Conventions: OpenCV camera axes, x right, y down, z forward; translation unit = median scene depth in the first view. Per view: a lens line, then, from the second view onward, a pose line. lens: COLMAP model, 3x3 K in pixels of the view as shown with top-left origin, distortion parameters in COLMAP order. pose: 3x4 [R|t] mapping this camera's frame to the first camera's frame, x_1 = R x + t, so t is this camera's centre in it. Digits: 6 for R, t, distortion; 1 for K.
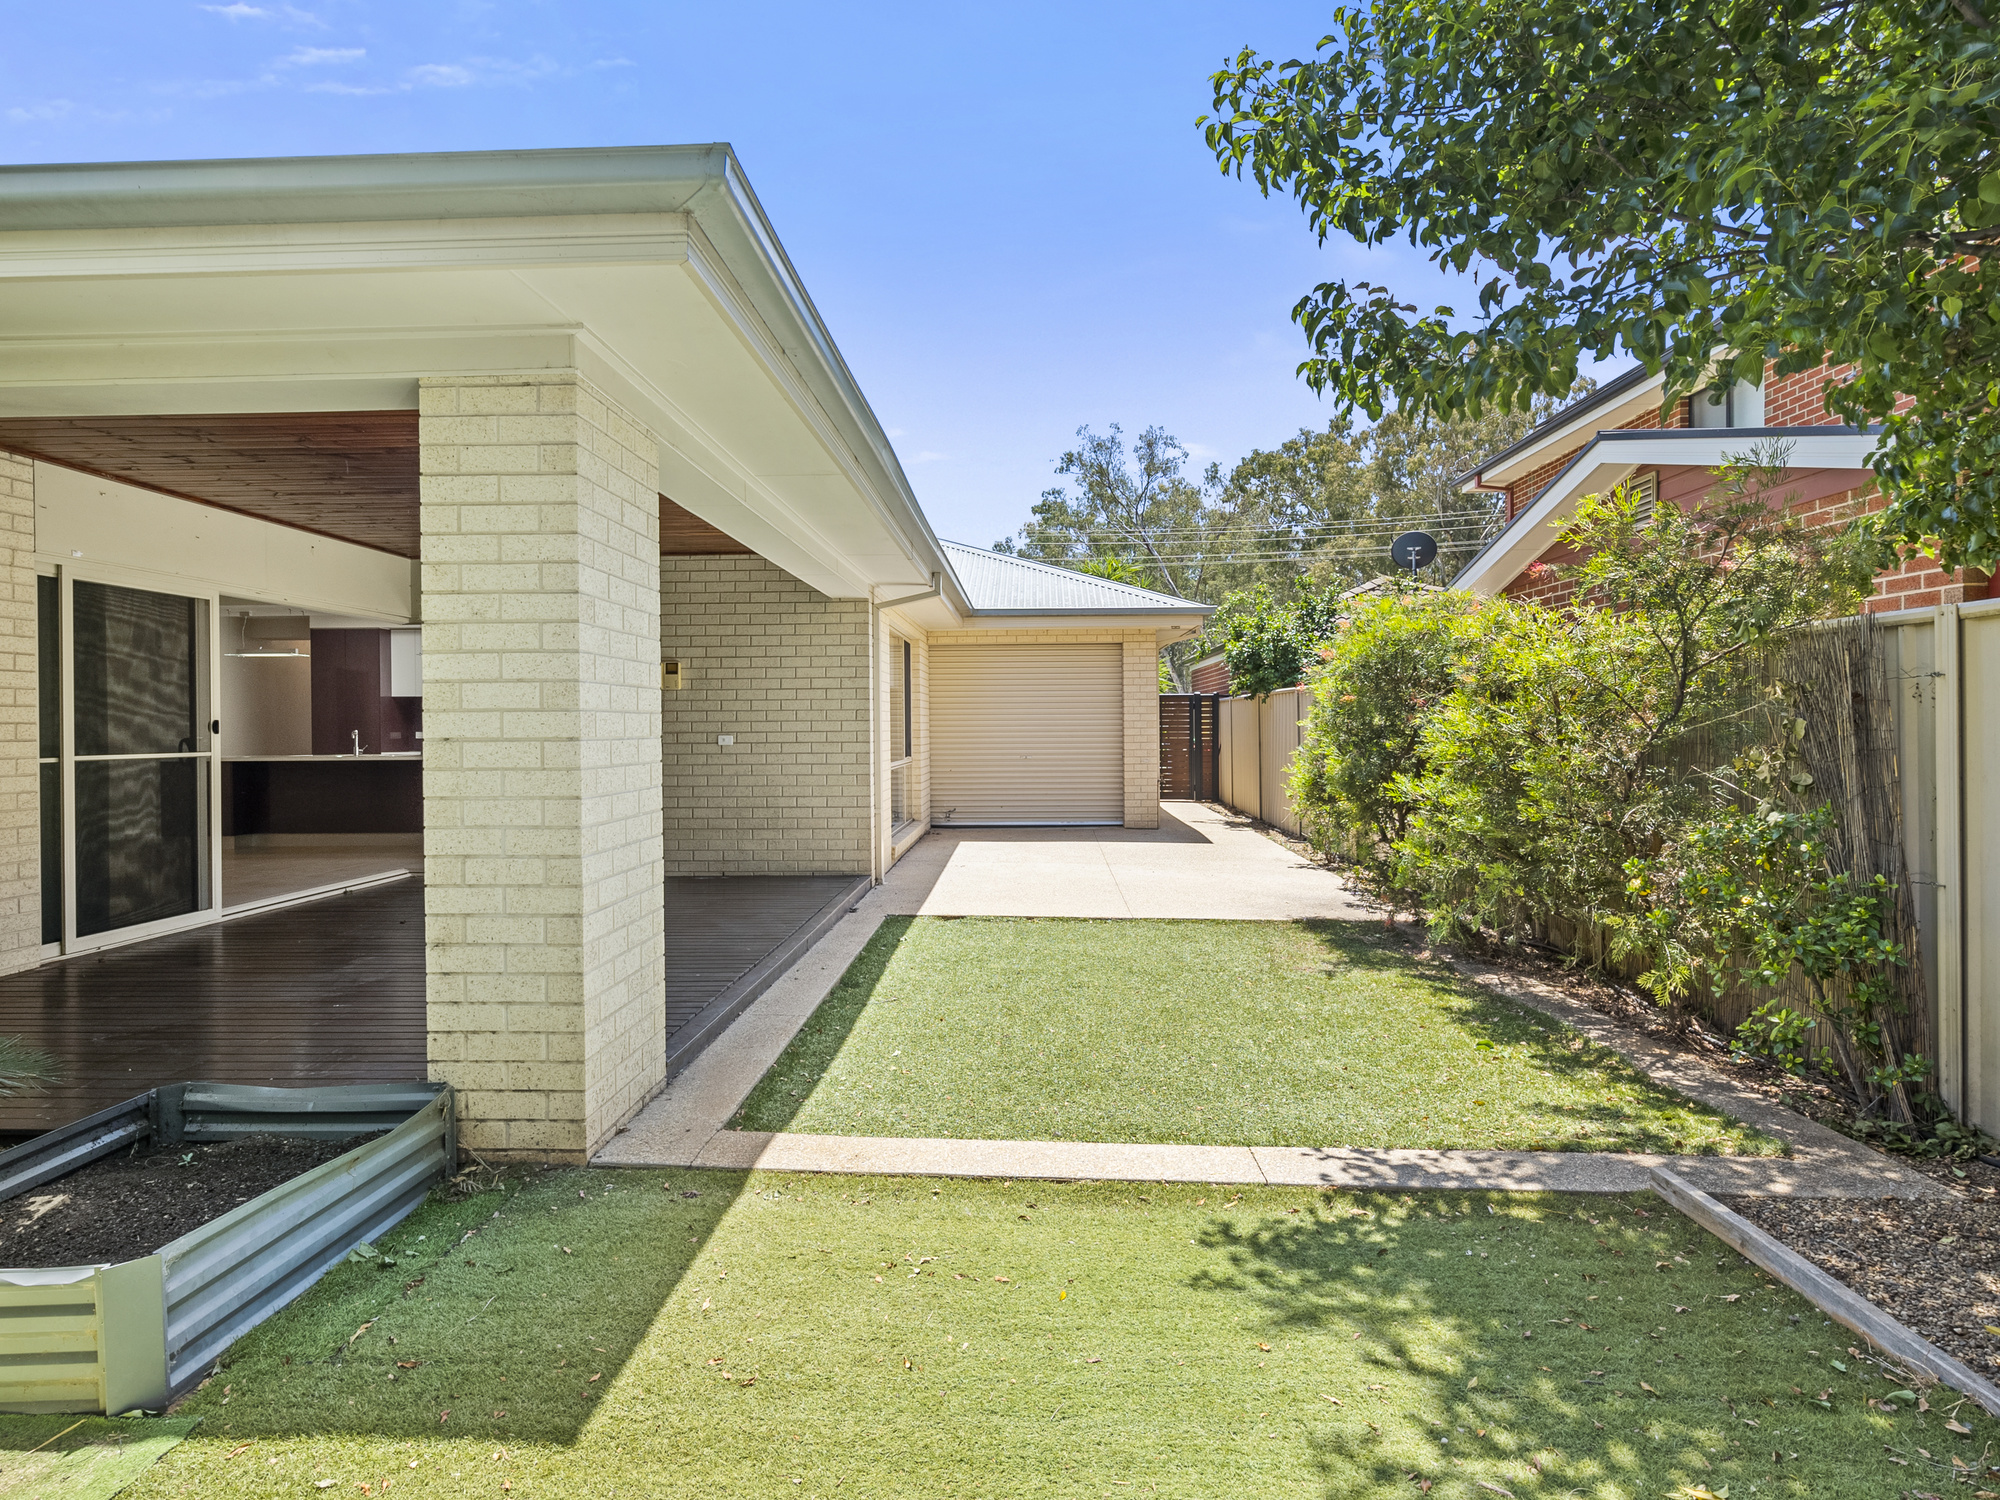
lens RADIAL K [[1101.2, 0, 1002.5], [0, 1101.2, 740.1], [0, 0, 1]] dist [0.001370, -0.000347]
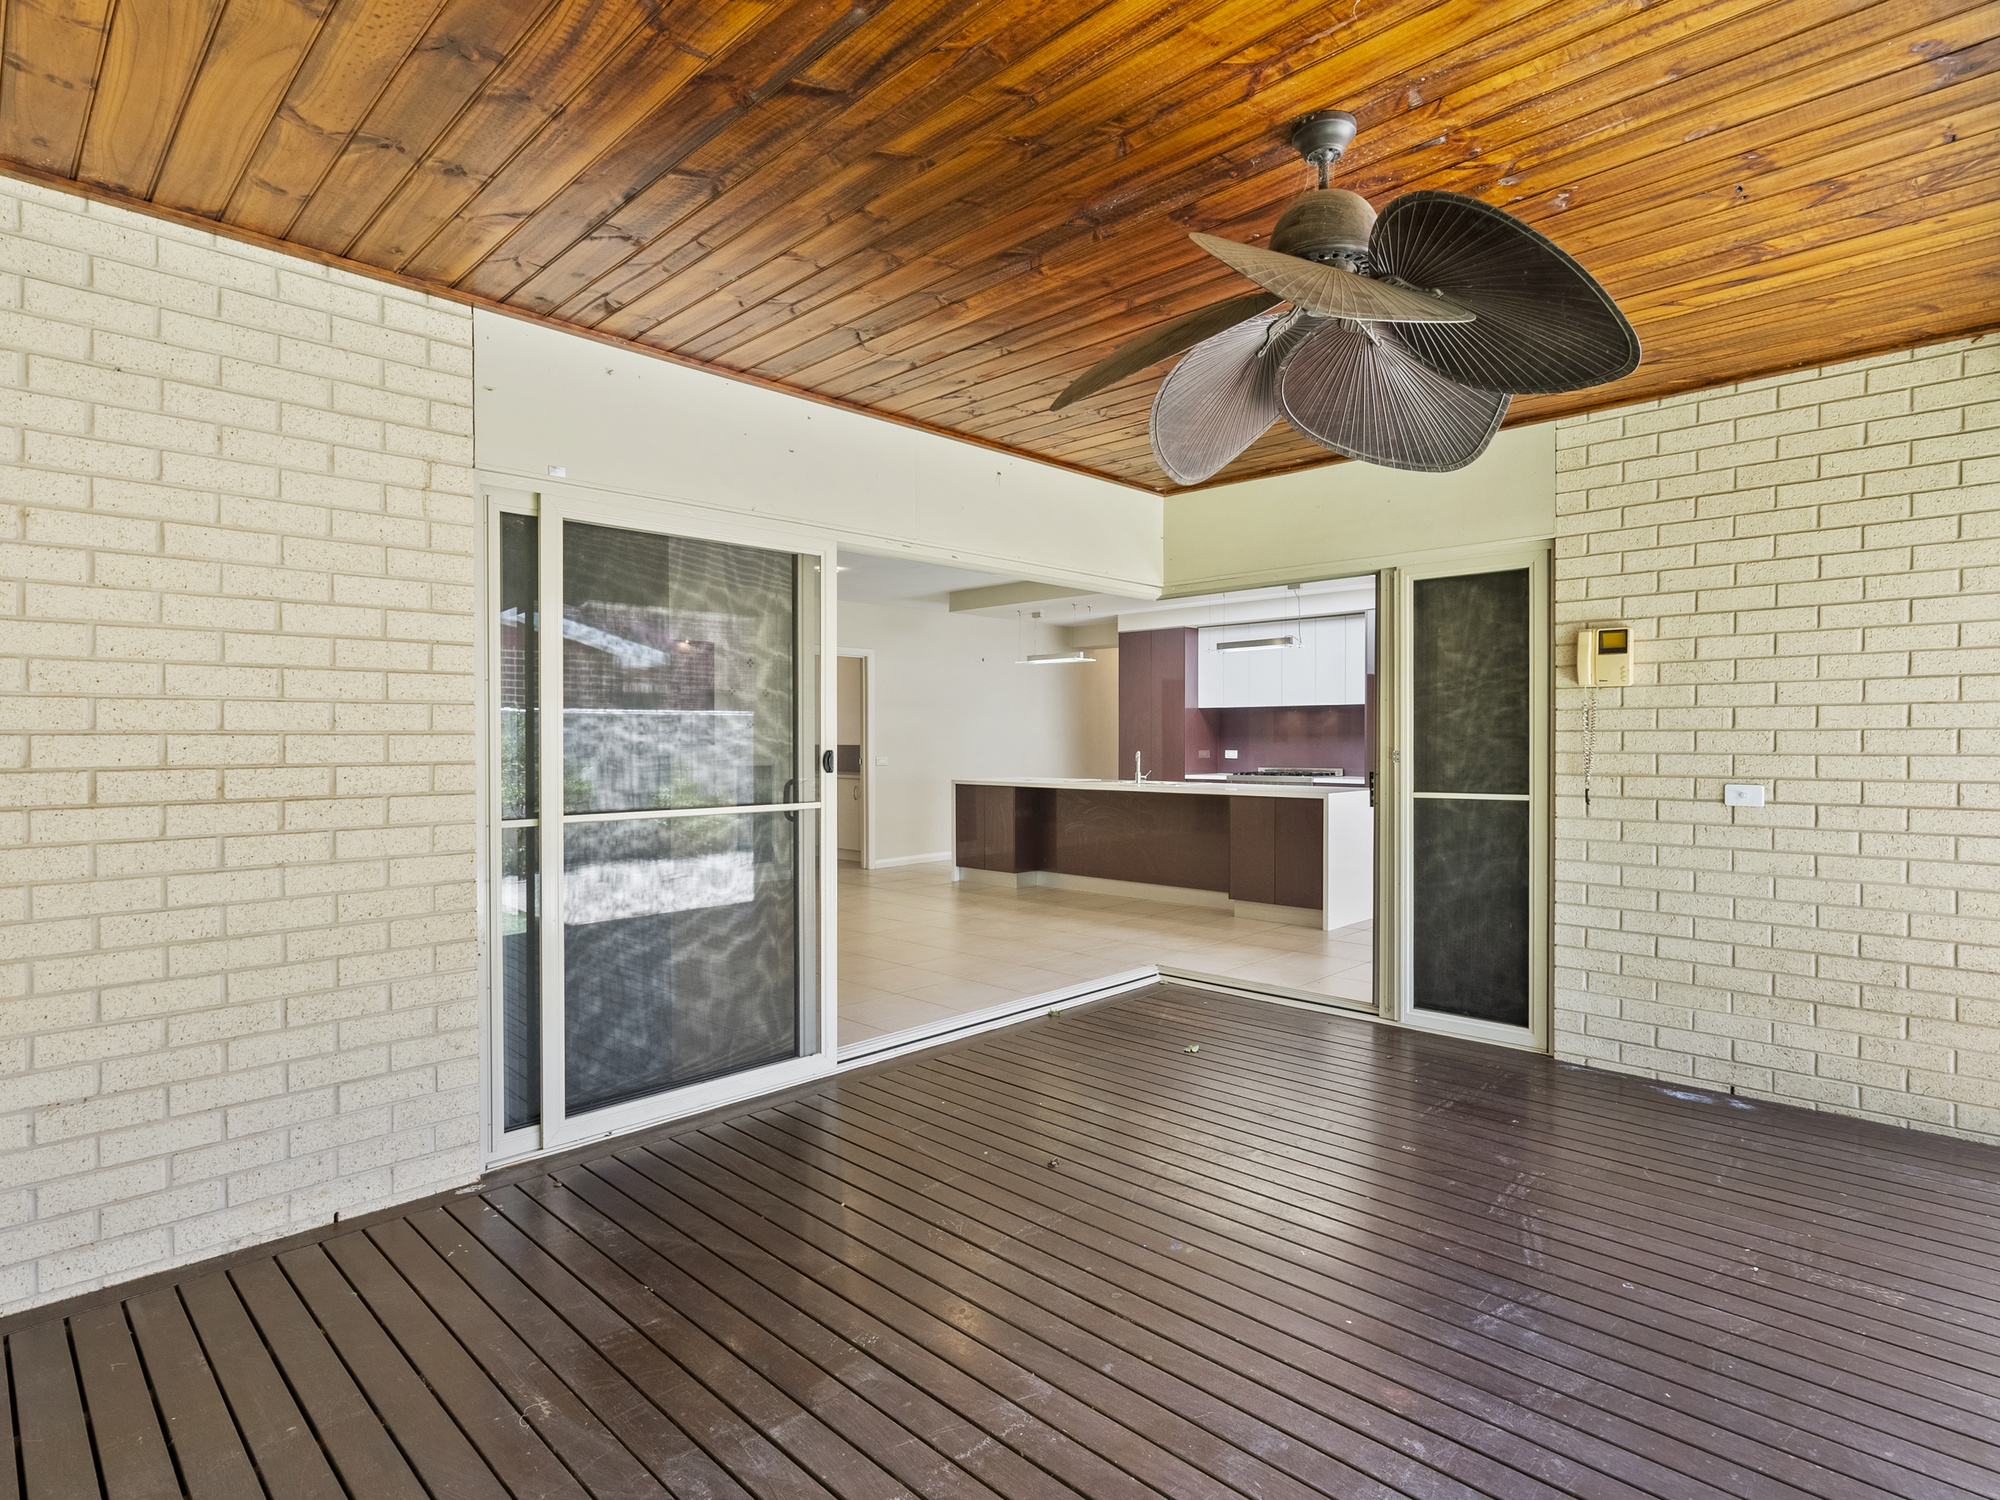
lens RADIAL K [[1047.2, 0, 1006.8], [0, 1047.2, 748.8], [0, 0, 1]] dist [-0.003360, -0.000140]
pose [[0.732738, 0.013203, -0.680383, -0.183518], [-0.011896, 0.999908, 0.006592, -0.018348], [0.680407, 0.003264, 0.732827, 0.486512]]
